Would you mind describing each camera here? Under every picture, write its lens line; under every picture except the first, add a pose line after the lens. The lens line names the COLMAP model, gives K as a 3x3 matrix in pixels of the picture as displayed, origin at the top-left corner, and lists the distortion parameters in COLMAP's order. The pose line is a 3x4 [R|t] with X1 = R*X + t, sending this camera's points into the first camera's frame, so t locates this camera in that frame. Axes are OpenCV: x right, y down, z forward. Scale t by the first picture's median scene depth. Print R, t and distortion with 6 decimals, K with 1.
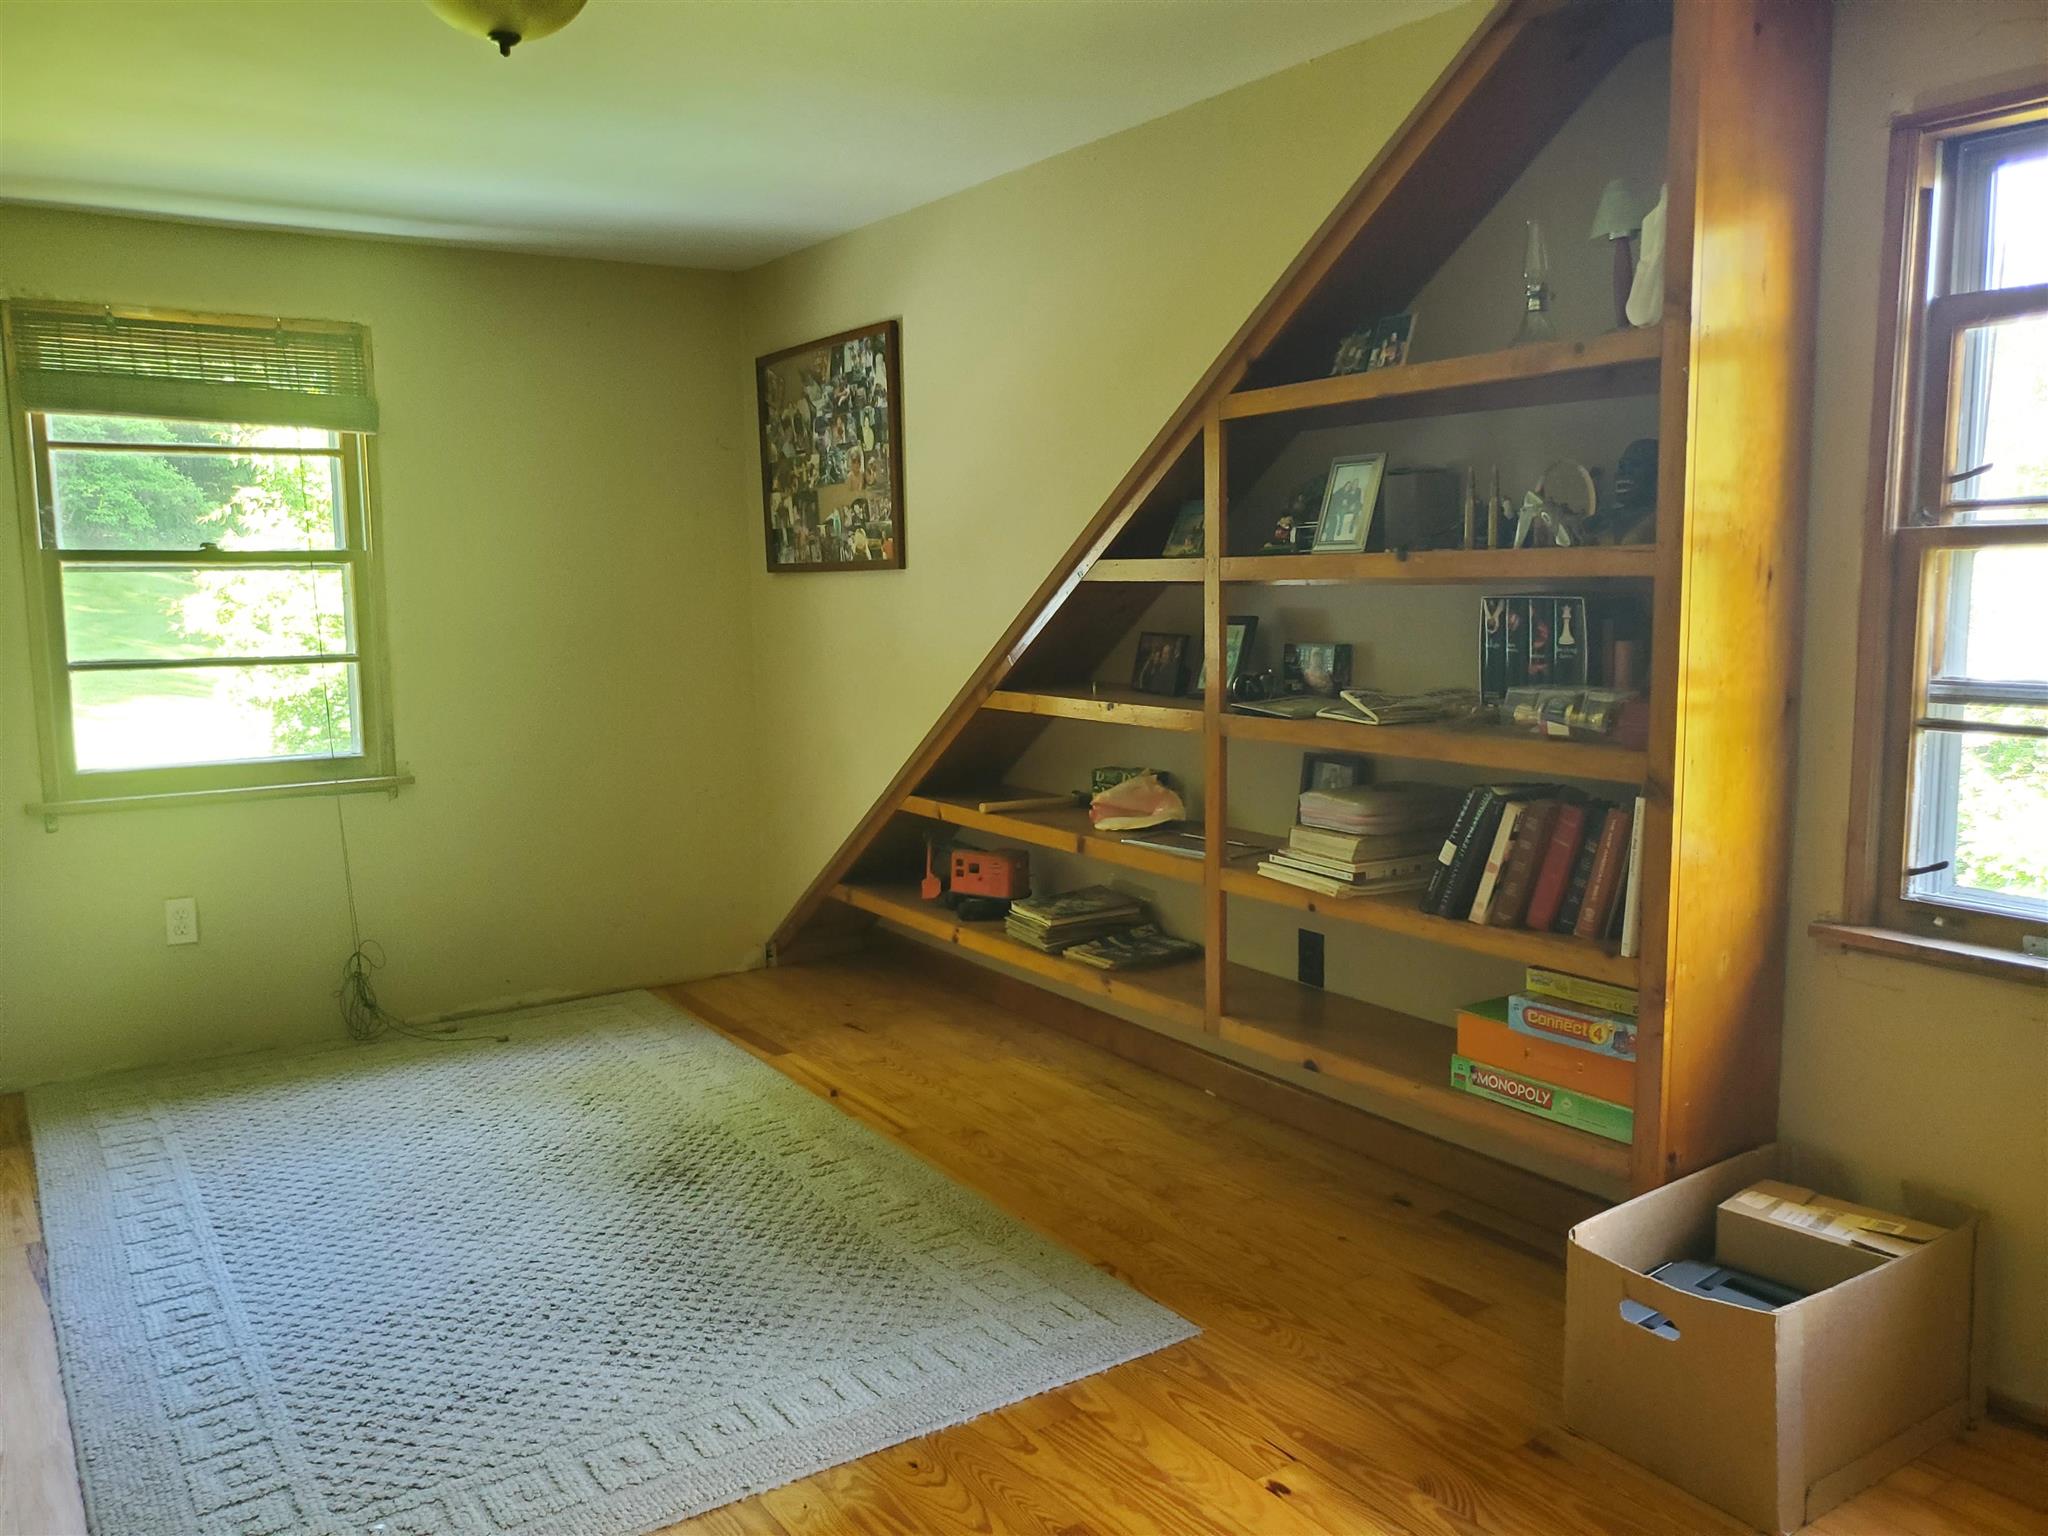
lens RADIAL K [[1596.7, 0, 1011.3], [0, 1596.7, 768.8], [0, 0, 1]] dist [0.022728, 0.009171]
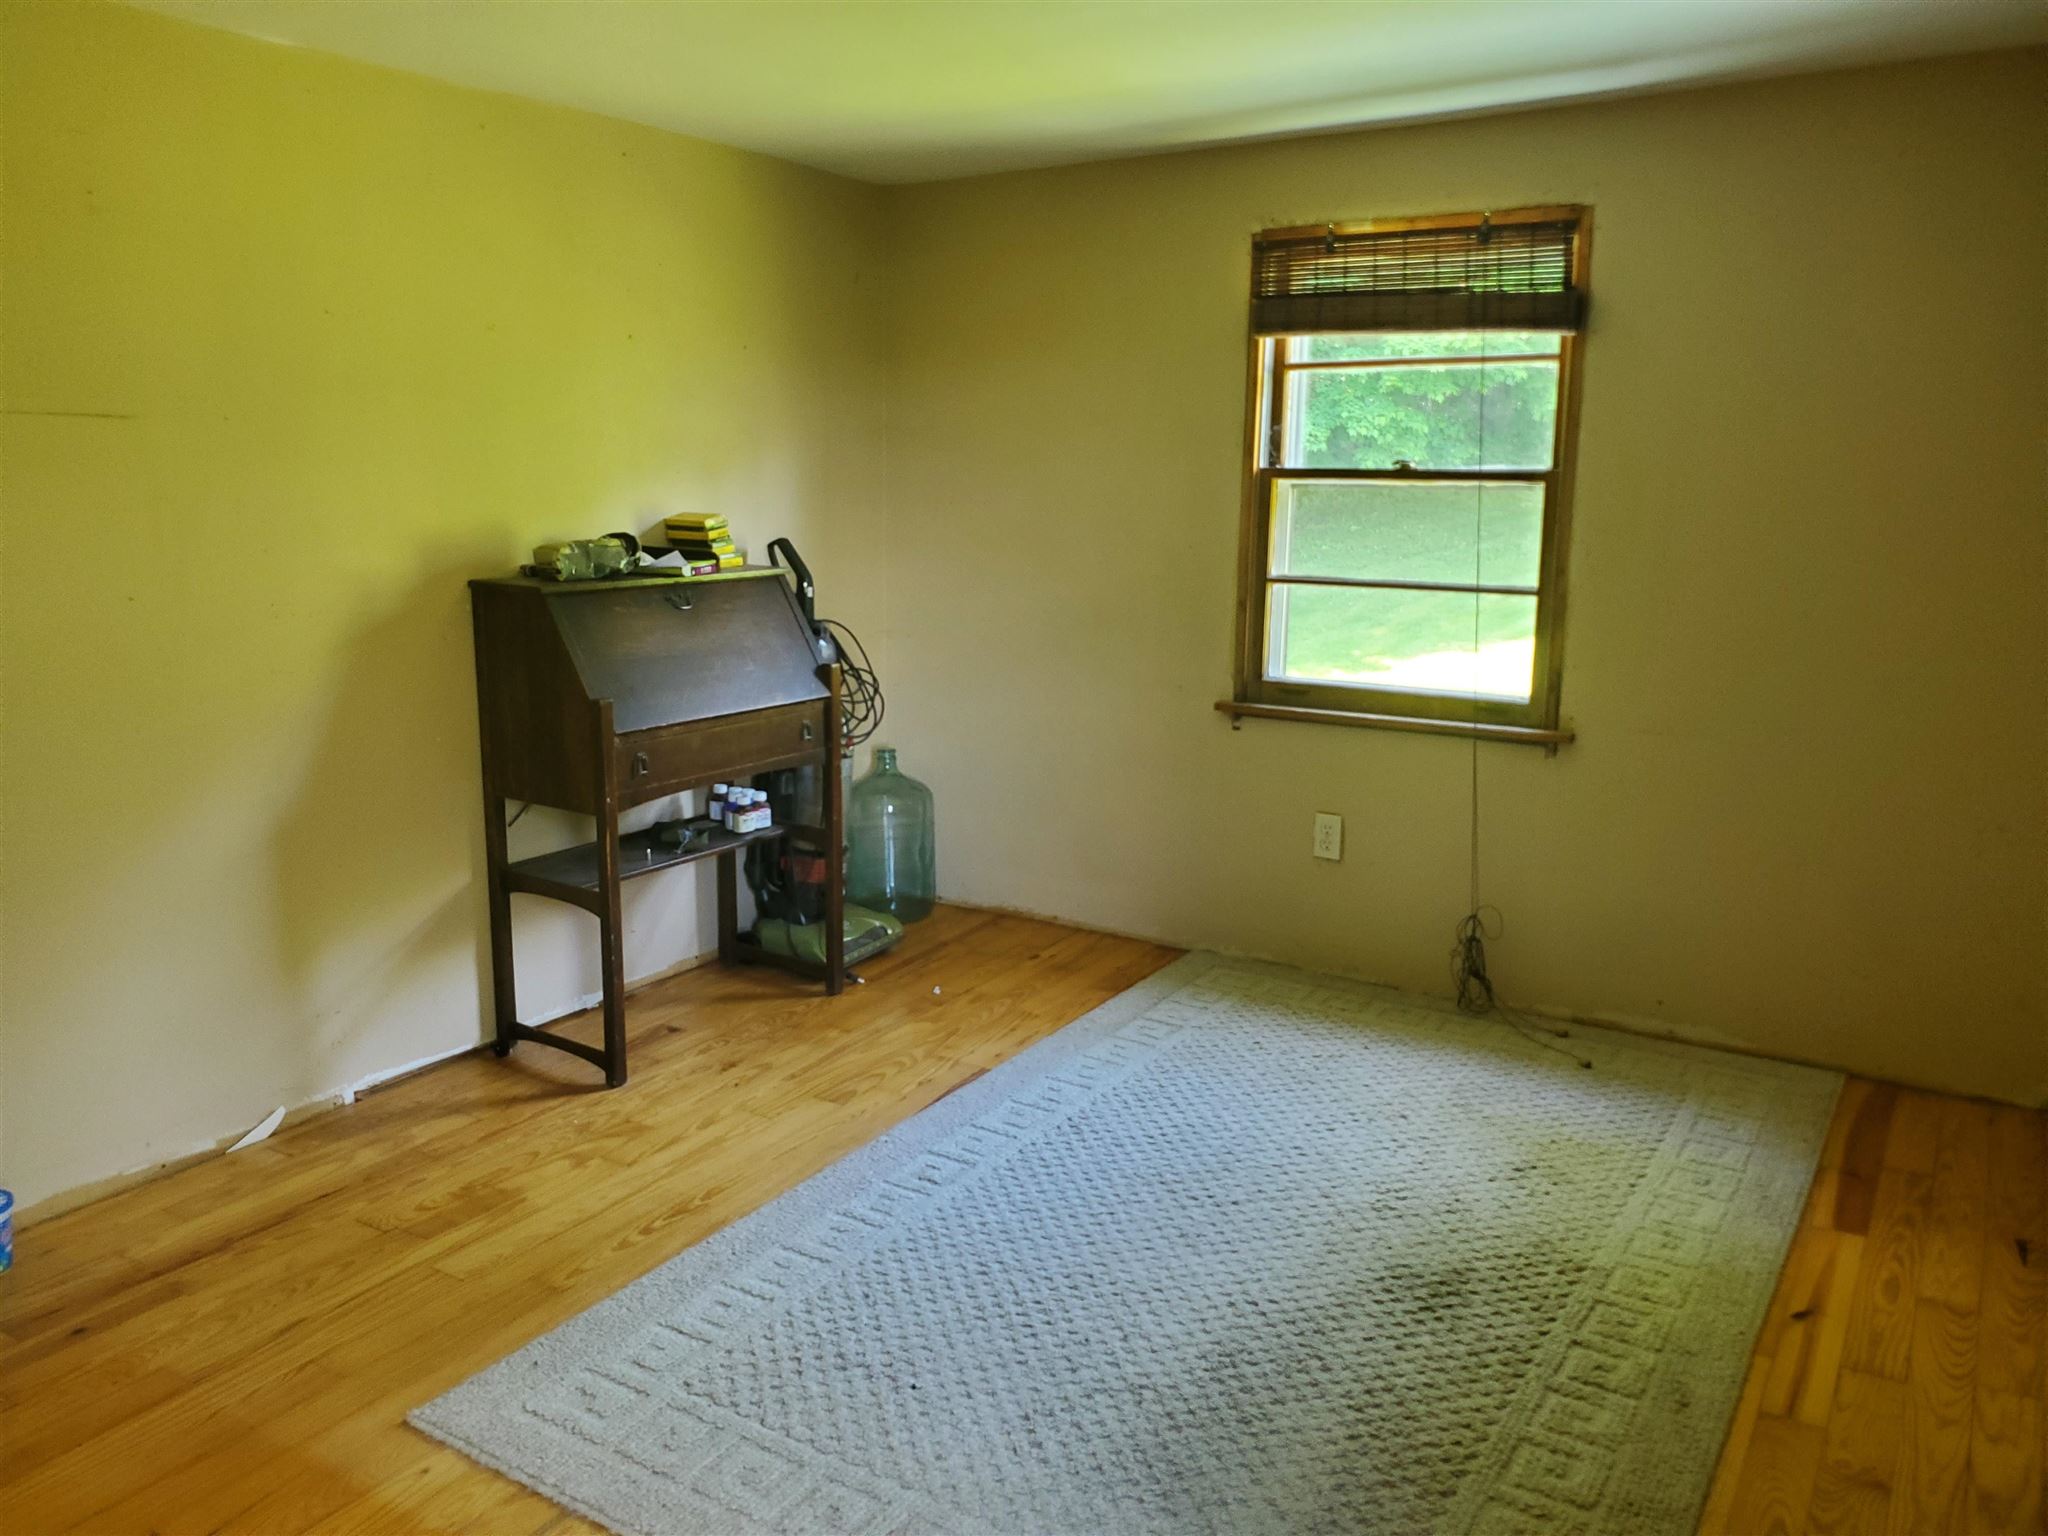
lens RADIAL K [[1596.7, 0, 1014.1], [0, 1596.7, 764.9], [0, 0, 1]] dist [0.022728, 0.009171]
pose [[0.393947, 0.185009, -0.900321, 0.317888], [-0.128163, 0.981020, 0.145513, -0.074228], [0.910154, 0.058063, 0.410181, 0.418451]]
